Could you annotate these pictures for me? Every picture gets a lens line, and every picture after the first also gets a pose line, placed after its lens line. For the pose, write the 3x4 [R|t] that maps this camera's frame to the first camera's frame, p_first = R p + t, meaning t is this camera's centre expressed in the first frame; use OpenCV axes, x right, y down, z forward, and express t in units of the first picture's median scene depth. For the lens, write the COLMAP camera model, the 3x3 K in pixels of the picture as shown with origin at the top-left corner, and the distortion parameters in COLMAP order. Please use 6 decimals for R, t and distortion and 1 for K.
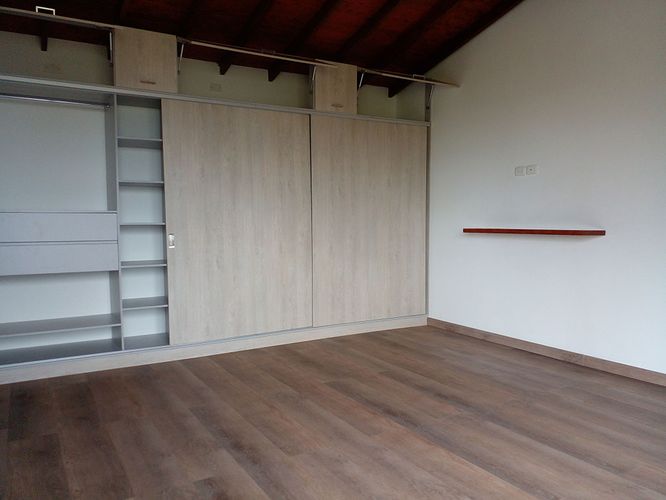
lens RADIAL K [[523.4, 0, 334.1], [0, 523.4, 259.1], [0, 0, 1]] dist [-0.004435, -0.003061]
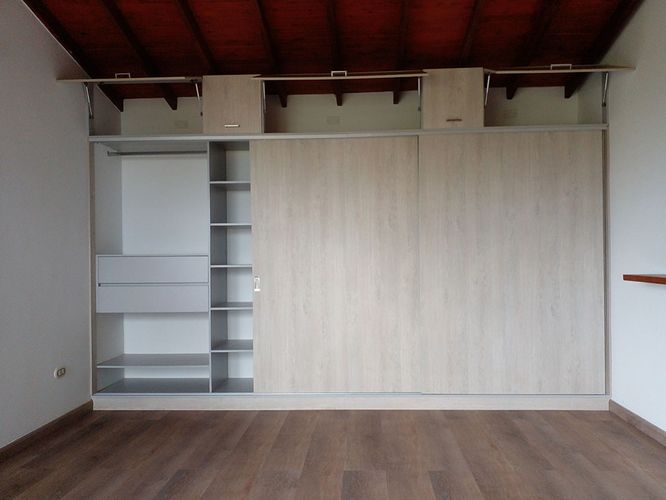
lens RADIAL K [[541.3, 0, 272.8], [0, 541.3, 251.1], [0, 0, 1]] dist [0.081814, -0.141044]
pose [[0.836114, -0.012416, -0.548415, 0.243700], [-0.034168, 0.996624, -0.074656, -0.018600], [0.547490, 0.081159, 0.832867, 0.162764]]
